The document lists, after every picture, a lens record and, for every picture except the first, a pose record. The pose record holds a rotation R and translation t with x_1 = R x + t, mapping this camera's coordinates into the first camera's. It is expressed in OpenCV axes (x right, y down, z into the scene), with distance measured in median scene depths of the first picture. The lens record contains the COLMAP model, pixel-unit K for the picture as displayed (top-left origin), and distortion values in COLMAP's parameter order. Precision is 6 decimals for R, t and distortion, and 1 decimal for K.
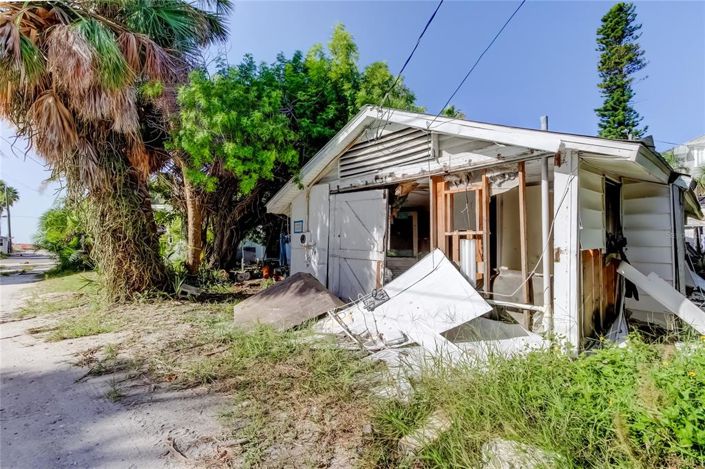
lens RADIAL K [[332.3, 0, 340.3], [0, 332.3, 248.1], [0, 0, 1]] dist [0.010099, -0.000829]
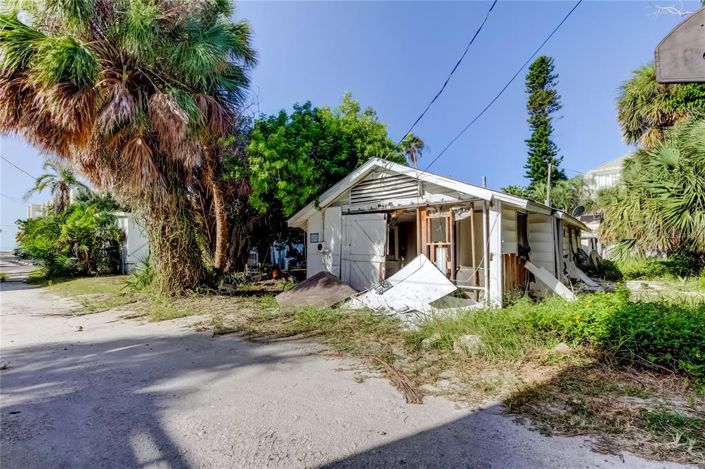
lens RADIAL K [[324.3, 0, 354.0], [0, 324.3, 253.6], [0, 0, 1]] dist [0.000829, -0.000110]
pose [[0.987922, -0.003209, 0.154917, -0.226725], [0.003812, 0.999986, -0.003593, 0.005000], [-0.154903, 0.004140, 0.987921, -0.395673]]
